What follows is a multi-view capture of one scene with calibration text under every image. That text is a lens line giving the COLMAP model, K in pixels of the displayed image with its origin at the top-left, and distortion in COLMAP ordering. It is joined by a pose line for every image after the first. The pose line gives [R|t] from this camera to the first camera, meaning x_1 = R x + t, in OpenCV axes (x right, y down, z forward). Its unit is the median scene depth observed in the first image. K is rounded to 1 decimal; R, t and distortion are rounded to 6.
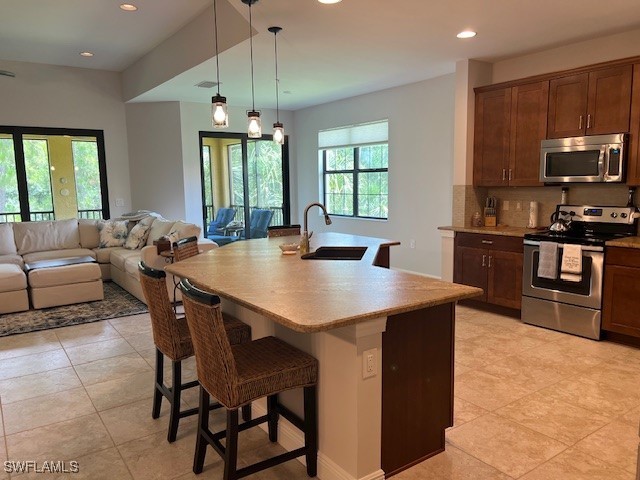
lens RADIAL K [[484.5, 0, 340.3], [0, 484.5, 238.8], [0, 0, 1]] dist [0.056864, -0.042072]
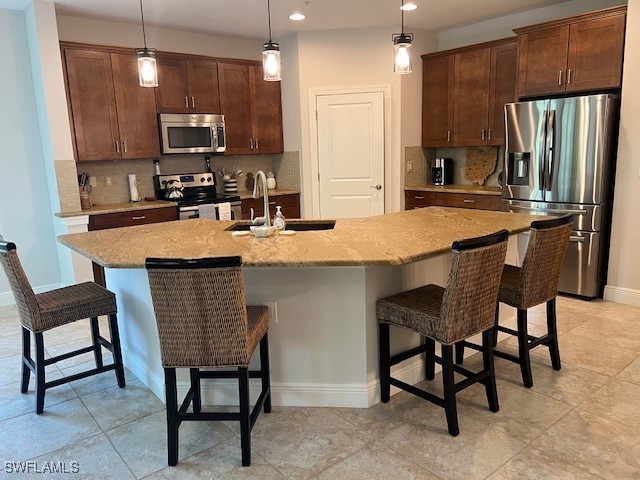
lens RADIAL K [[484.5, 0, 307.1], [0, 484.5, 231.1], [0, 0, 1]] dist [0.056864, -0.042072]
pose [[-0.028961, -0.157563, 0.987084, -0.708955], [0.148628, 0.975842, 0.160129, -0.079511], [-0.988469, 0.151346, -0.004843, 0.764317]]
